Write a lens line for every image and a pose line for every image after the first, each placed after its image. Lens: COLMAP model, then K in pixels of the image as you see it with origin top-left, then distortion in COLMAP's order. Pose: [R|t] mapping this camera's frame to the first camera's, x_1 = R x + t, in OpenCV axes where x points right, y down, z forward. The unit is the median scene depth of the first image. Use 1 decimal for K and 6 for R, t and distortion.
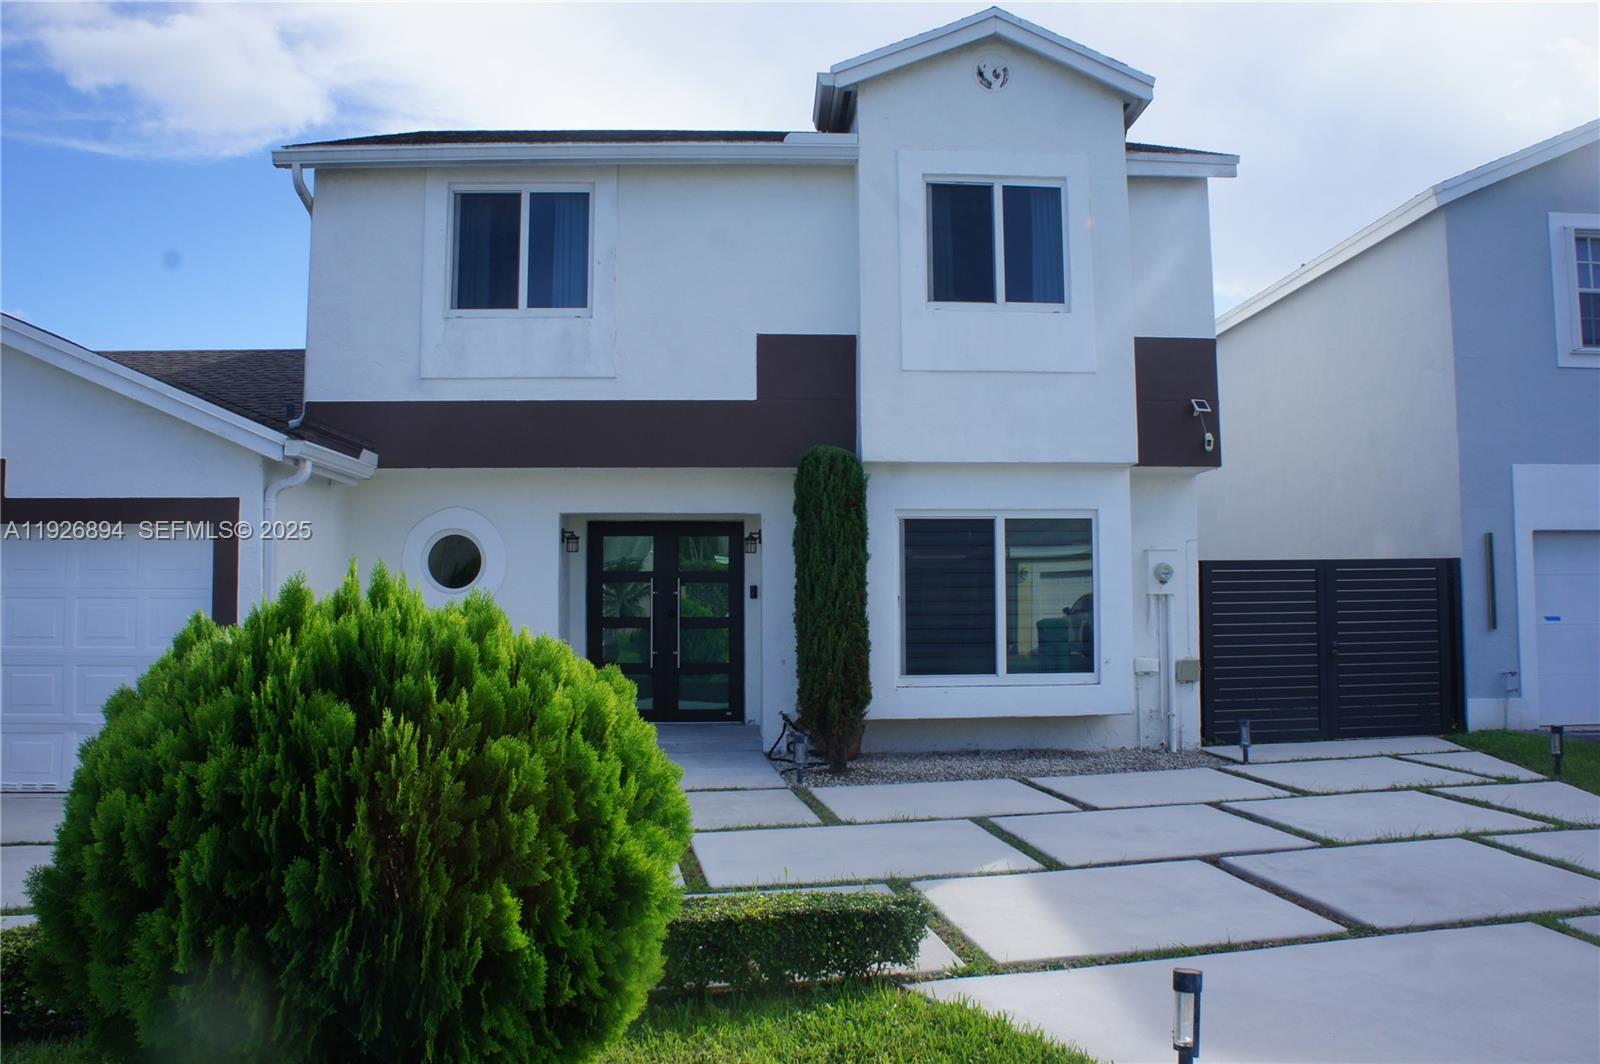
lens RADIAL K [[1231.1, 0, 821.6], [0, 1231.1, 520.7], [0, 0, 1]] dist [-0.192541, 0.144510]
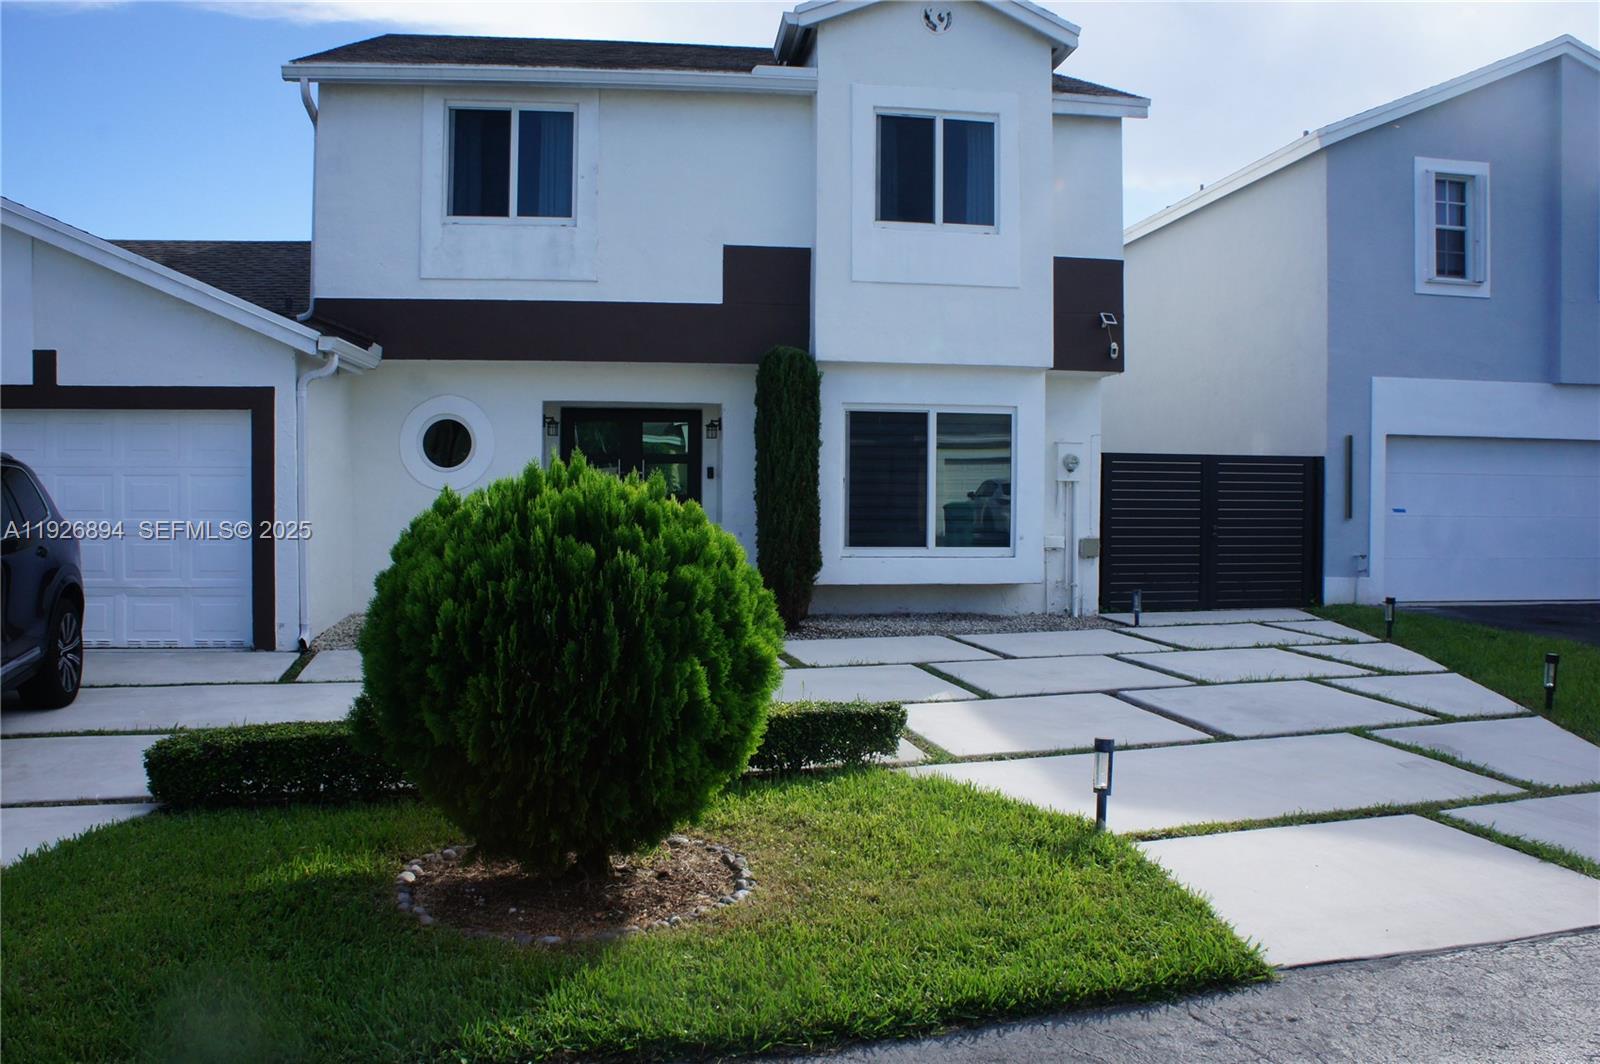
lens RADIAL K [[1231.1, 0, 821.6], [0, 1231.1, 520.7], [0, 0, 1]] dist [-0.192541, 0.144510]
pose [[0.996147, 0.011130, 0.086989, -0.058110], [-0.019384, 0.995324, 0.094626, -0.007717], [-0.085529, -0.095948, 0.991705, -0.144902]]
